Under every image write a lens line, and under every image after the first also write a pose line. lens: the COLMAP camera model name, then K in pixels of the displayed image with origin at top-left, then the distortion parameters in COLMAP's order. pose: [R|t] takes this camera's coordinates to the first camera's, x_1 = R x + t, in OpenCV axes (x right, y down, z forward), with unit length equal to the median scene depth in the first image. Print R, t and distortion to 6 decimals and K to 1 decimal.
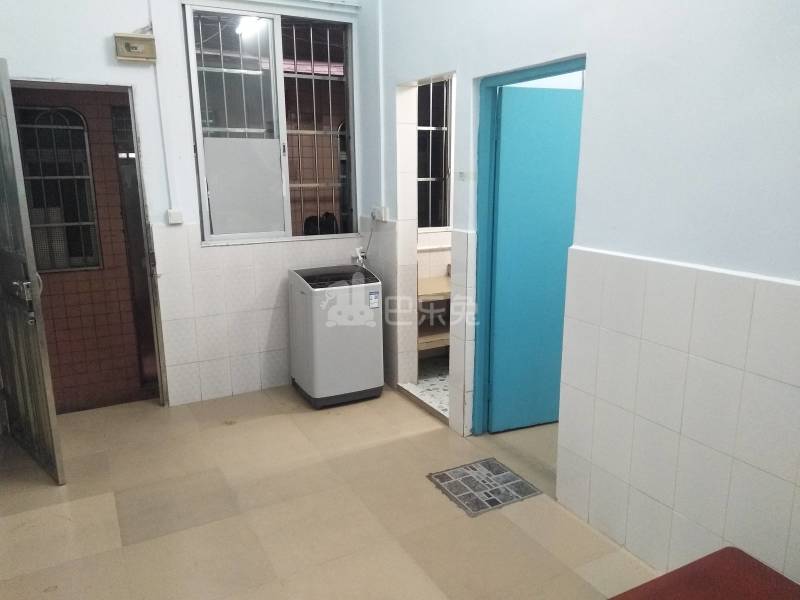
lens RADIAL K [[605.3, 0, 399.7], [0, 605.3, 301.3], [0, 0, 1]] dist [-0.000890, -0.000609]
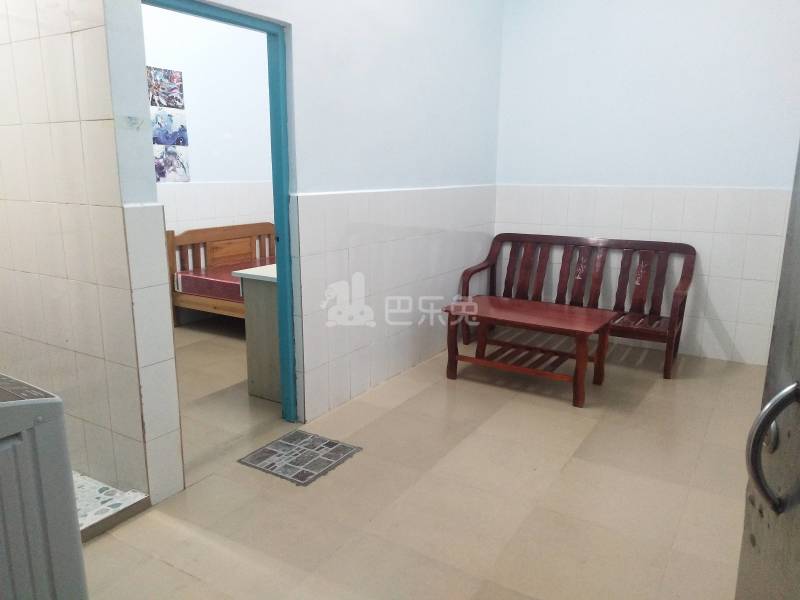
lens RADIAL K [[605.3, 0, 399.3], [0, 605.3, 299.8], [0, 0, 1]] dist [-0.000890, -0.000609]
pose [[-0.502852, -0.198630, 0.841241, -0.705644], [0.176939, 0.928976, 0.325110, -0.216563], [-0.846069, 0.312330, -0.431992, 1.194706]]
